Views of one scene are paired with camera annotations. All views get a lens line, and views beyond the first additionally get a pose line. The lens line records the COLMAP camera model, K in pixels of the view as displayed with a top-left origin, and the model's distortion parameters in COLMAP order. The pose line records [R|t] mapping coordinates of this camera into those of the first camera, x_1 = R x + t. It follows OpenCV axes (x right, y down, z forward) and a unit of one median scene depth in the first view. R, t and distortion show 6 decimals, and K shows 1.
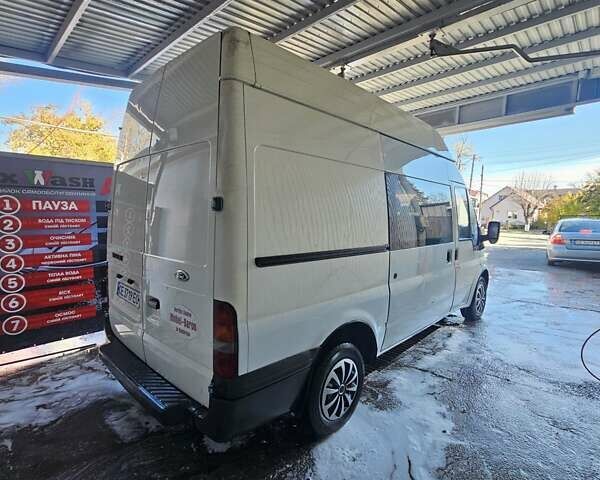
lens RADIAL K [[323.9, 0, 310.0], [0, 323.9, 242.6], [0, 0, 1]] dist [0.007305, 0.000836]
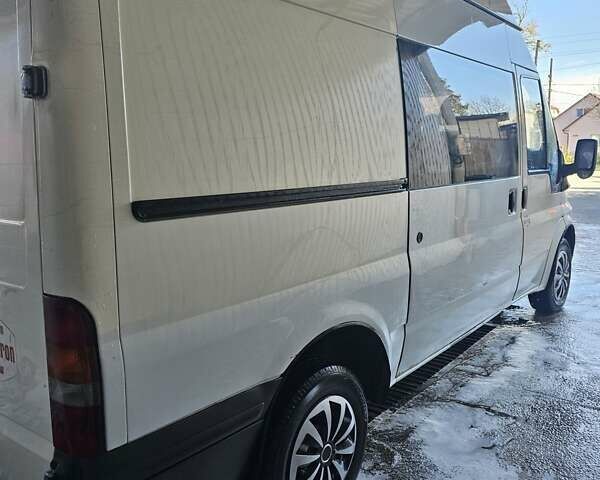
lens RADIAL K [[535.7, 0, 298.3], [0, 535.7, 237.6], [0, 0, 1]] dist [0.075150, -0.092984]
pose [[0.997859, -0.039347, 0.052250, 0.014423], [0.035344, 0.996524, 0.075442, 0.025752], [-0.055037, -0.073433, 0.995780, 0.111548]]
